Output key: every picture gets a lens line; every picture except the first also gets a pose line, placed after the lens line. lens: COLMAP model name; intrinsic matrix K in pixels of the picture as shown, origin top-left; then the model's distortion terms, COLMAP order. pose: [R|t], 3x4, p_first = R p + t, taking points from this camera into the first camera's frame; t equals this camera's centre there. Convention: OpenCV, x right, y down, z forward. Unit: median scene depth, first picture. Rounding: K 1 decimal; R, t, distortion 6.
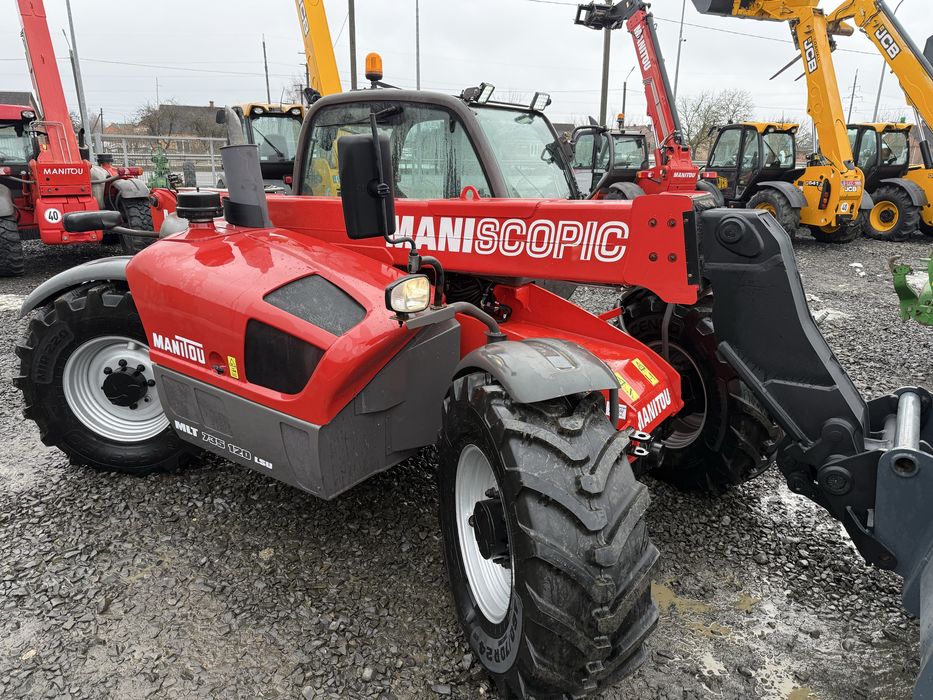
lens RADIAL K [[648.8, 0, 470.5], [0, 648.8, 350.9], [0, 0, 1]] dist [0.062054, -0.062102]
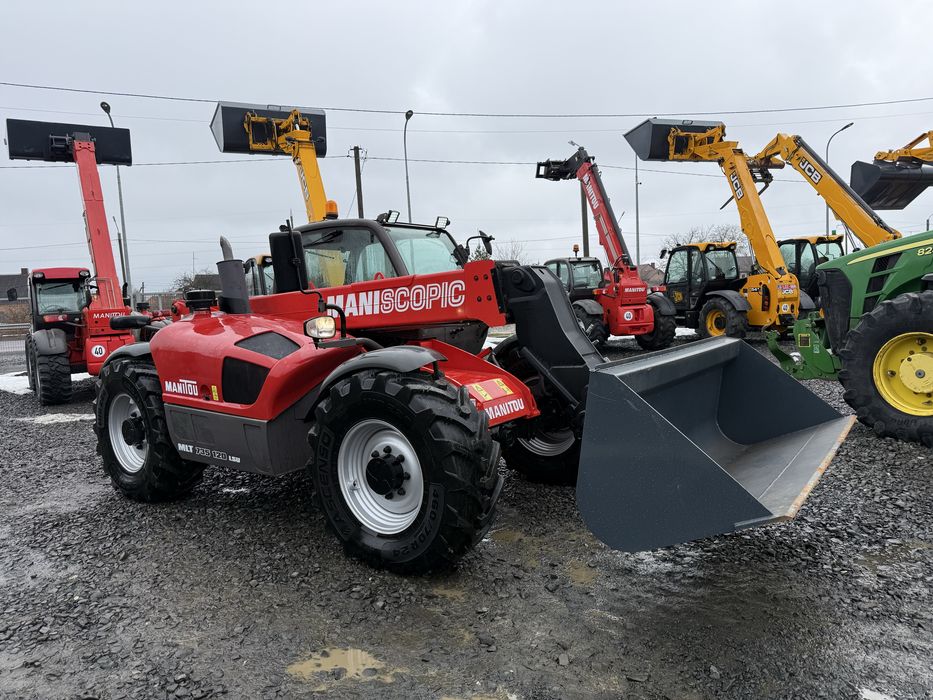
lens RADIAL K [[648.8, 0, 463.3], [0, 648.8, 349.1], [0, 0, 1]] dist [0.062054, -0.062102]
pose [[0.997065, -0.064770, -0.040827, 0.245451], [0.054280, 0.974061, -0.219680, 0.260224], [0.053997, 0.216819, 0.974717, -0.411107]]
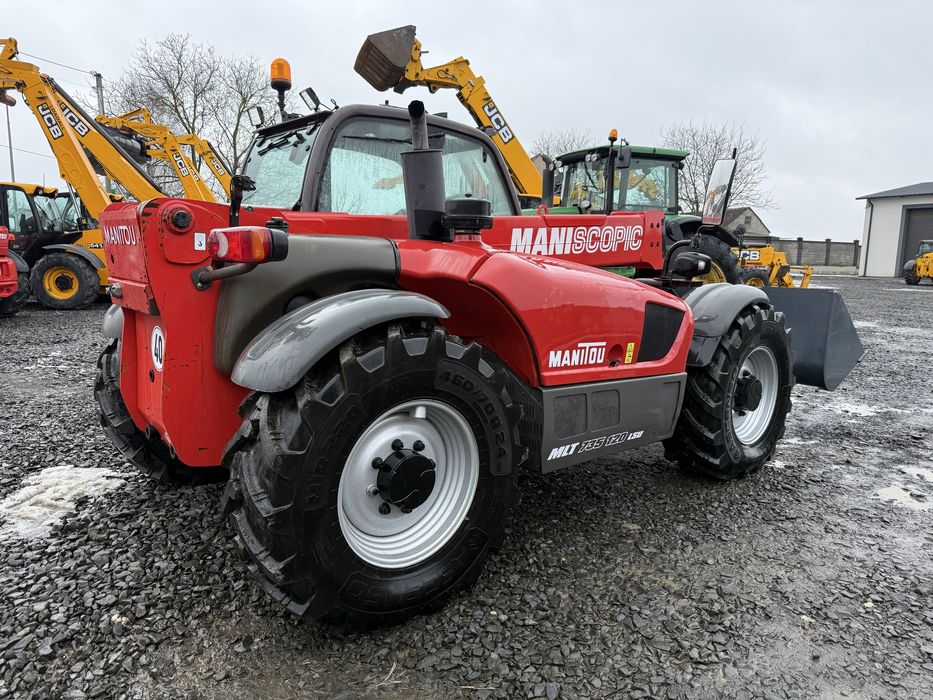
lens RADIAL K [[648.8, 0, 463.4], [0, 648.8, 361.3], [0, 0, 1]] dist [0.062054, -0.062102]
pose [[0.262118, -0.176191, 0.948816, -1.331575], [0.272904, 0.956593, 0.102243, -0.134646], [-0.925644, 0.232136, 0.298823, 0.845923]]
